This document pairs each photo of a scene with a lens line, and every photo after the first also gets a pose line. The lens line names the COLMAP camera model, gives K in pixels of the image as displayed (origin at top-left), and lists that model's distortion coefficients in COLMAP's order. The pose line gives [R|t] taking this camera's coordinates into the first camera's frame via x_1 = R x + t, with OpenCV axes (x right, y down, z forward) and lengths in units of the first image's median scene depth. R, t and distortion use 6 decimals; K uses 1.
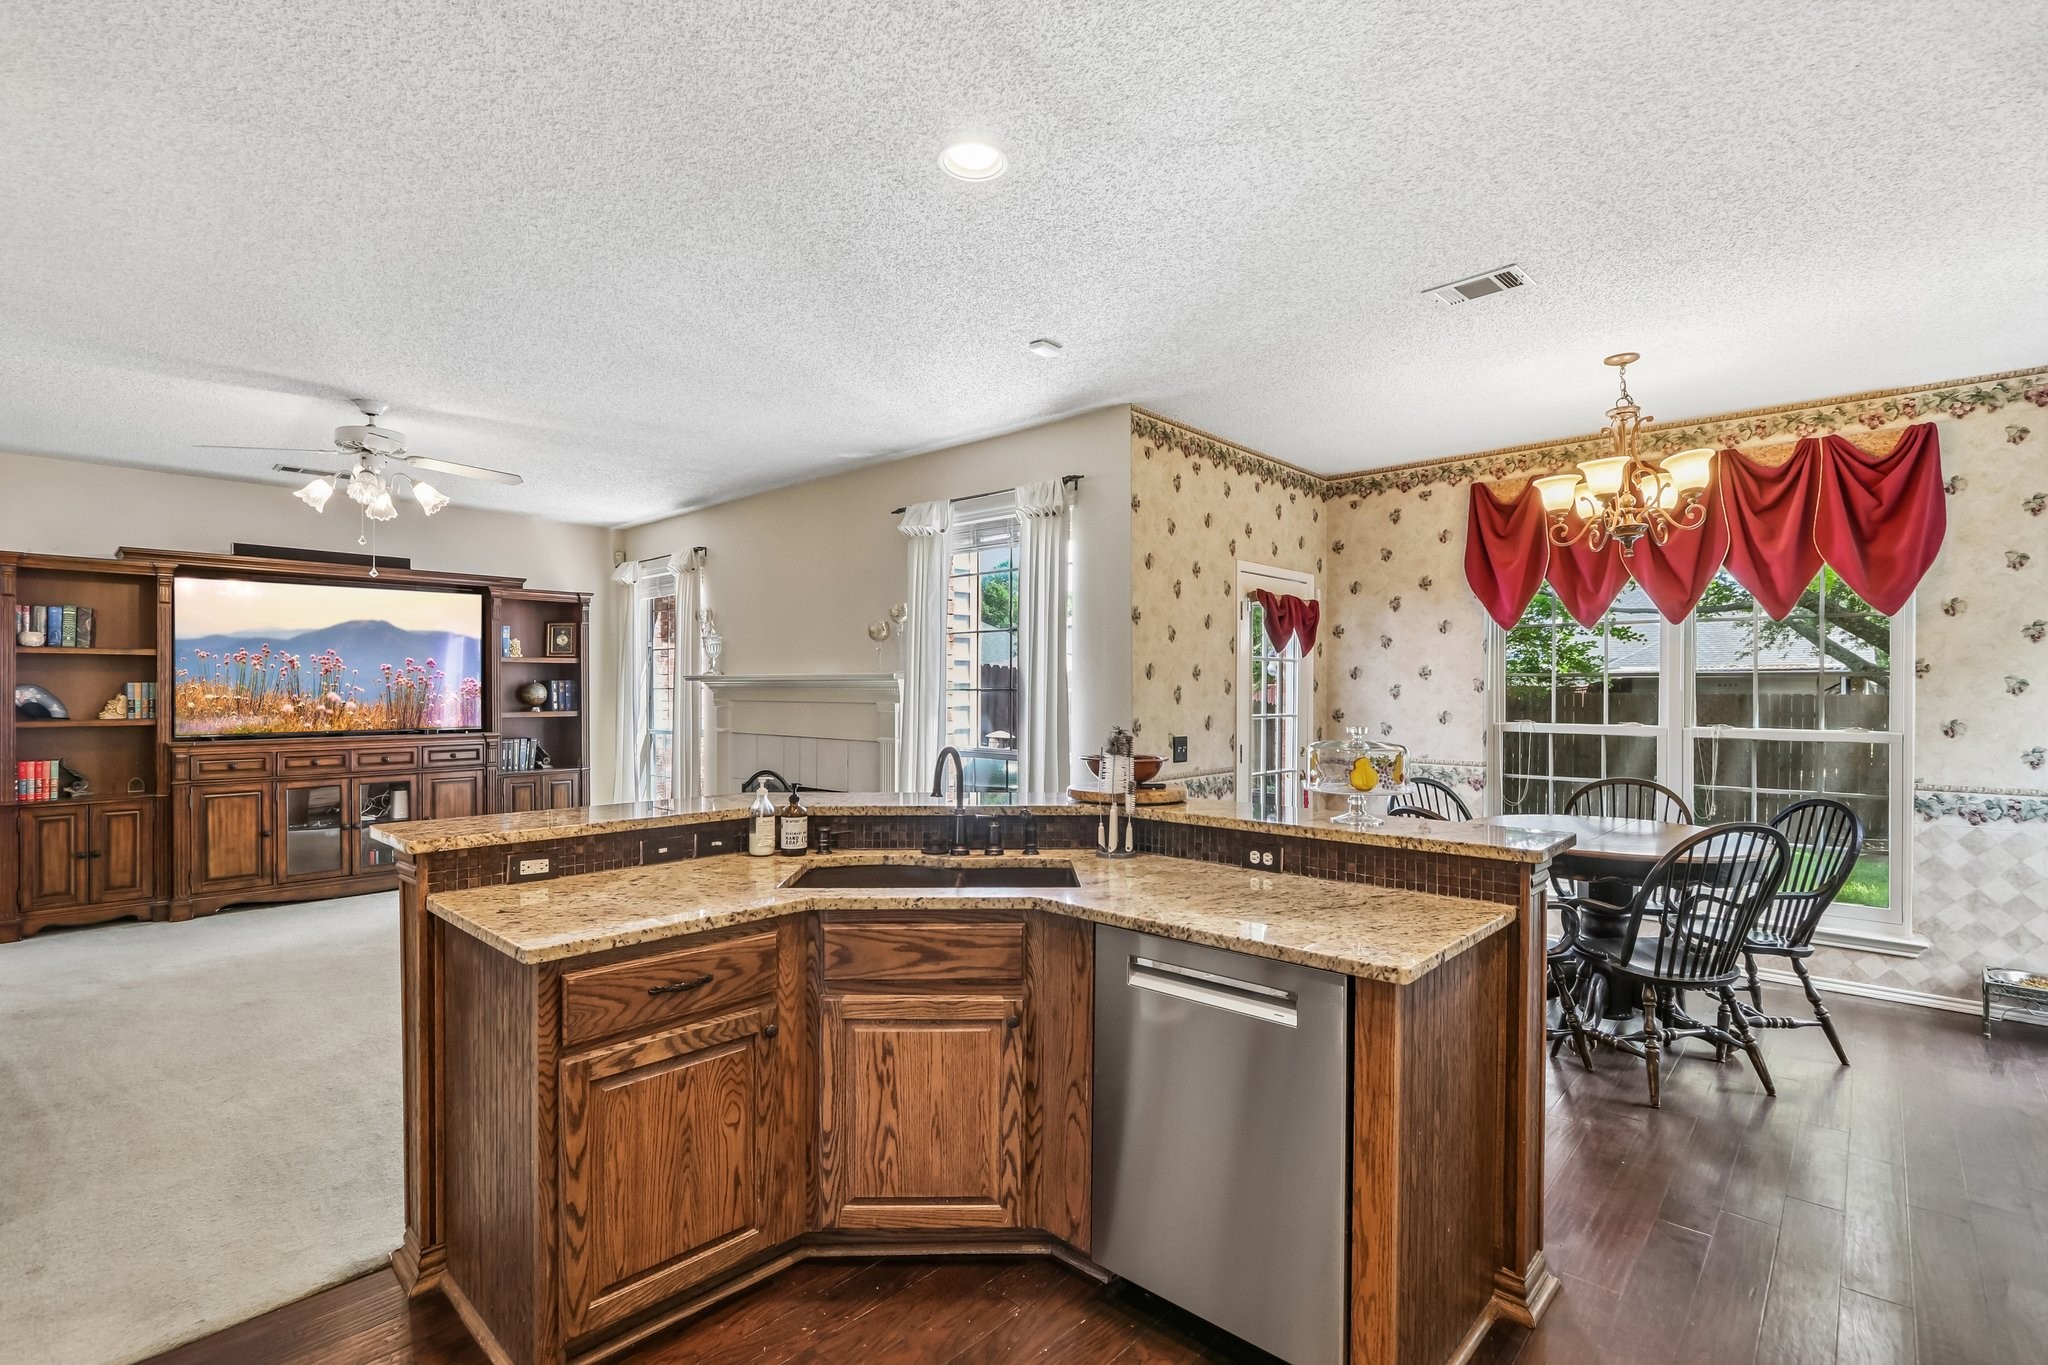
lens RADIAL K [[938.7, 0, 1029.0], [0, 938.7, 688.3], [0, 0, 1]] dist [-0.018167, 0.003330]
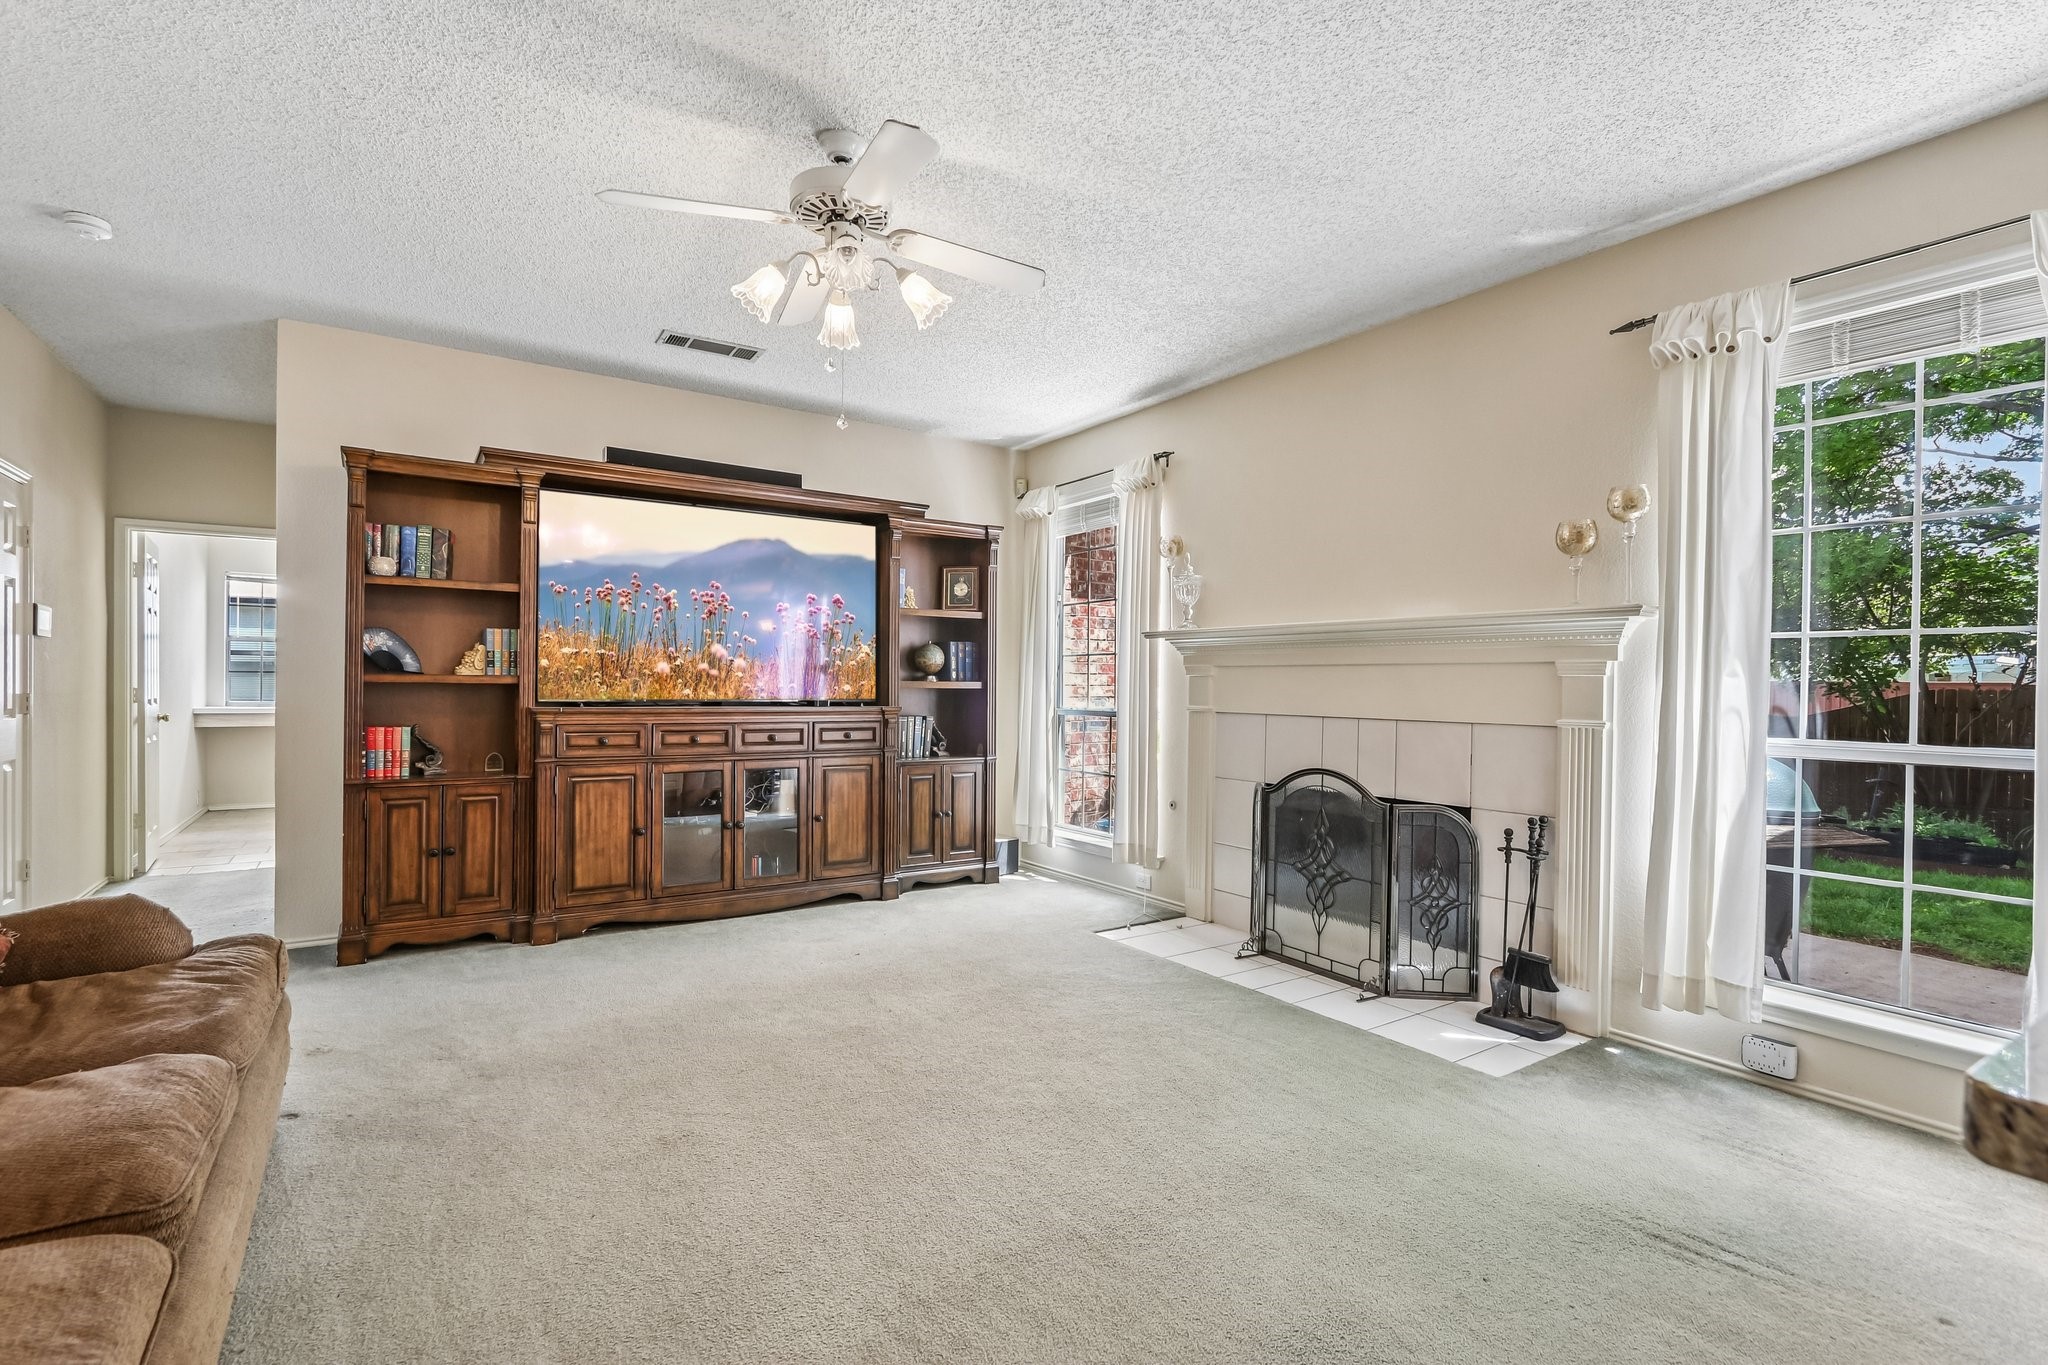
lens RADIAL K [[938.7, 0, 1029.0], [0, 938.7, 688.3], [0, 0, 1]] dist [-0.018167, 0.003330]
pose [[0.972244, 0.013258, -0.233595, -0.353968], [-0.012678, 0.999912, 0.003984, 0.034872], [0.233627, -0.000912, 0.972326, 0.350850]]
